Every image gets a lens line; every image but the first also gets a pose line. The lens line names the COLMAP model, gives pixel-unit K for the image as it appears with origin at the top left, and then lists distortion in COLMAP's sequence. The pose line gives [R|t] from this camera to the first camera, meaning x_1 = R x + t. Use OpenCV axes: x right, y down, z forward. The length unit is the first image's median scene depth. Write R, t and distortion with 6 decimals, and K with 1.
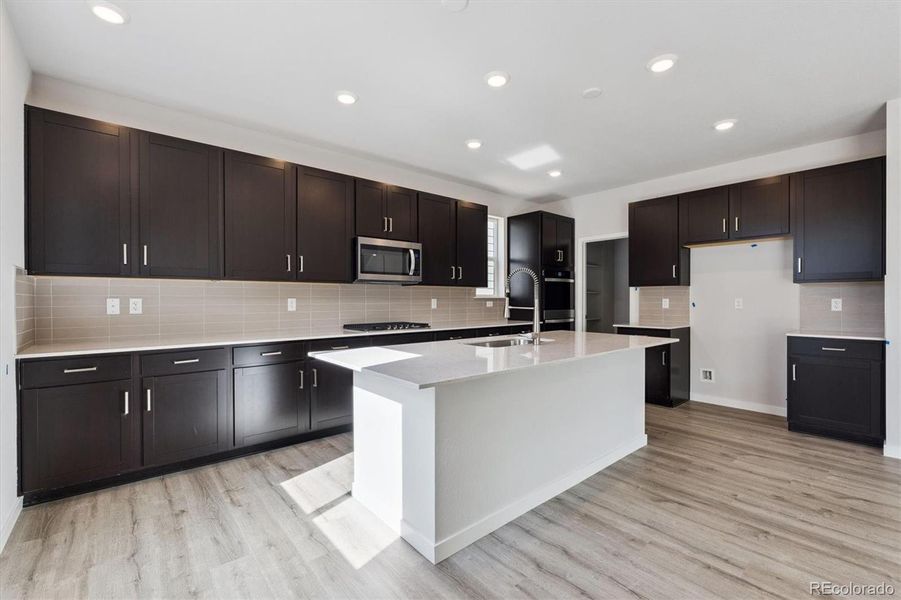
lens RADIAL K [[395.1, 0, 450.0], [0, 395.1, 299.0], [0, 0, 1]] dist [-0.002612, 0.000273]
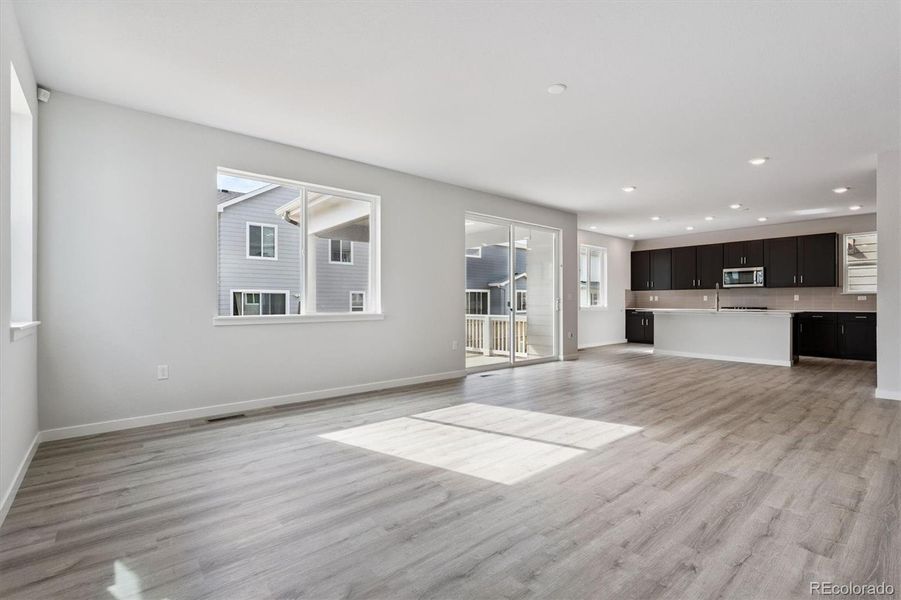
lens RADIAL K [[410.7, 0, 451.9], [0, 410.7, 299.7], [0, 0, 1]] dist [-0.006211, 0.001658]
pose [[-0.017078, -0.004571, -0.999844, 2.757692], [-0.000692, 0.999989, -0.004560, 0.045504], [0.999854, 0.000614, -0.017081, -0.708351]]
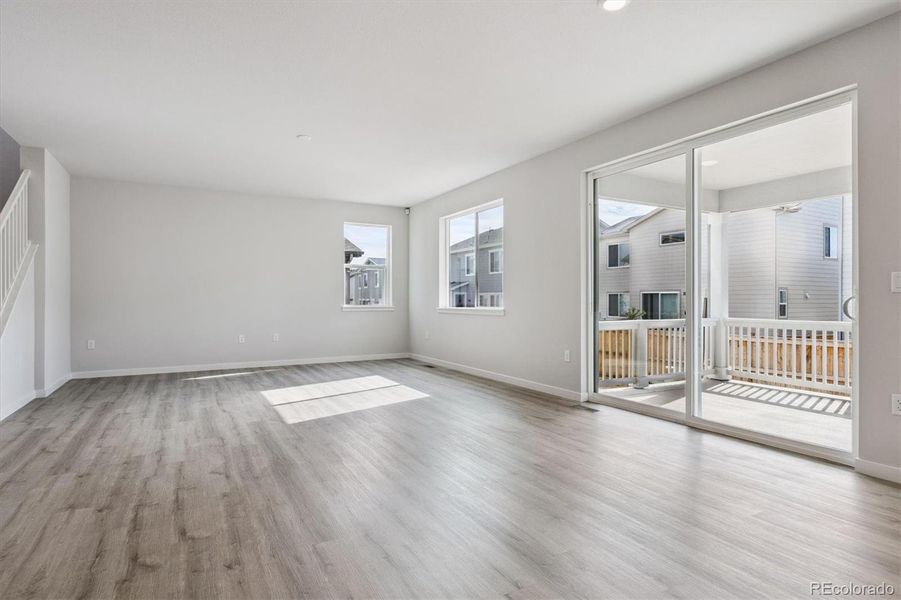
lens RADIAL K [[483.6, 0, 450.4], [0, 483.6, 298.5], [0, 0, 1]] dist [0.000998, -0.000571]
pose [[-0.978258, 0.001987, 0.207380, 0.905189], [0.001962, 0.999998, -0.000322, 0.045783], [-0.207380, 0.000092, -0.978260, 1.015888]]
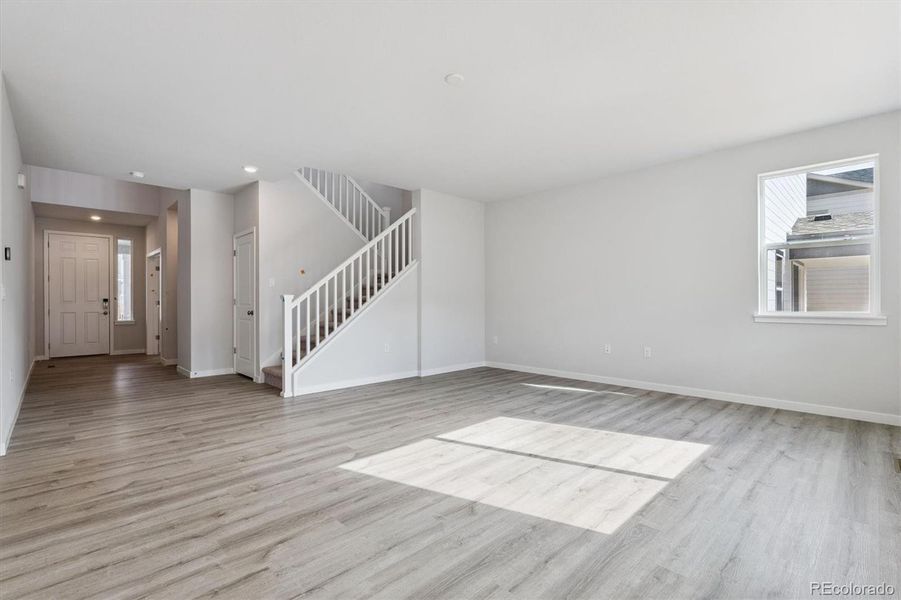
lens RADIAL K [[410.7, 0, 451.0], [0, 410.7, 301.6], [0, 0, 1]] dist [-0.006211, 0.001658]
pose [[-0.053053, 0.002968, 0.998587, 0.744563], [0.003892, 0.999989, -0.002766, 0.046567], [-0.998584, 0.003739, -0.053064, -0.398410]]
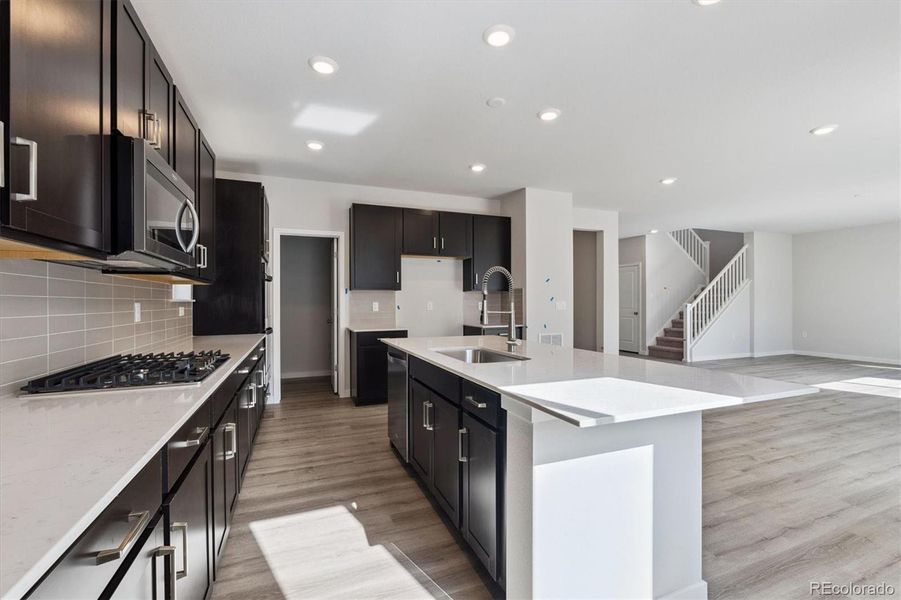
lens RADIAL K [[395.1, 0, 458.6], [0, 395.1, 301.0], [0, 0, 1]] dist [-0.002612, 0.000273]
pose [[0.316055, 0.001775, 0.948739, -0.613751], [0.003142, 0.999991, -0.002917, 0.000085], [-0.948736, 0.003903, 0.316046, 0.729449]]
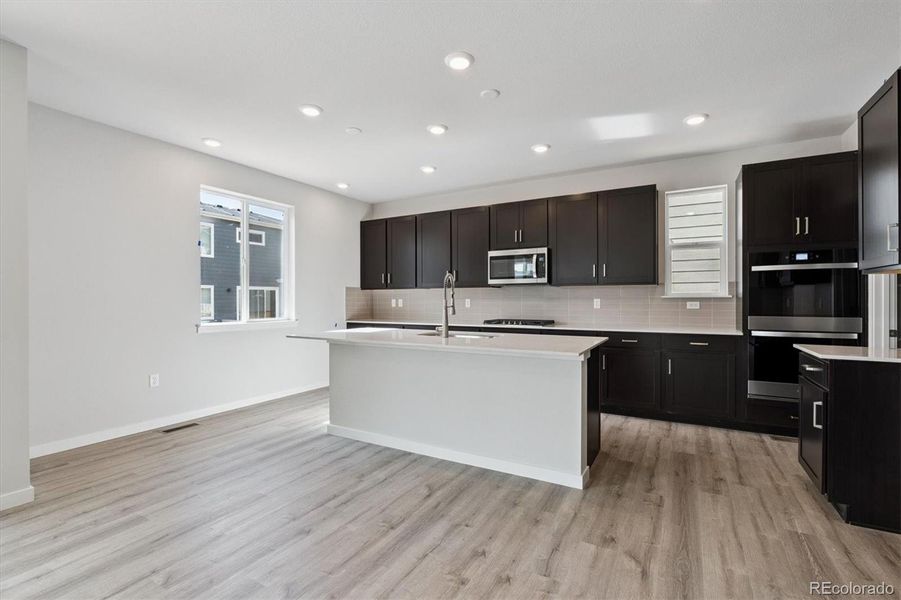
lens RADIAL K [[410.7, 0, 445.7], [0, 410.7, 300.9], [0, 0, 1]] dist [-0.006211, 0.001658]
pose [[0.322956, 0.002570, -0.946411, 1.239428], [0.001749, 0.999993, 0.003313, 0.001395], [0.946412, -0.002725, 0.322949, 0.530394]]
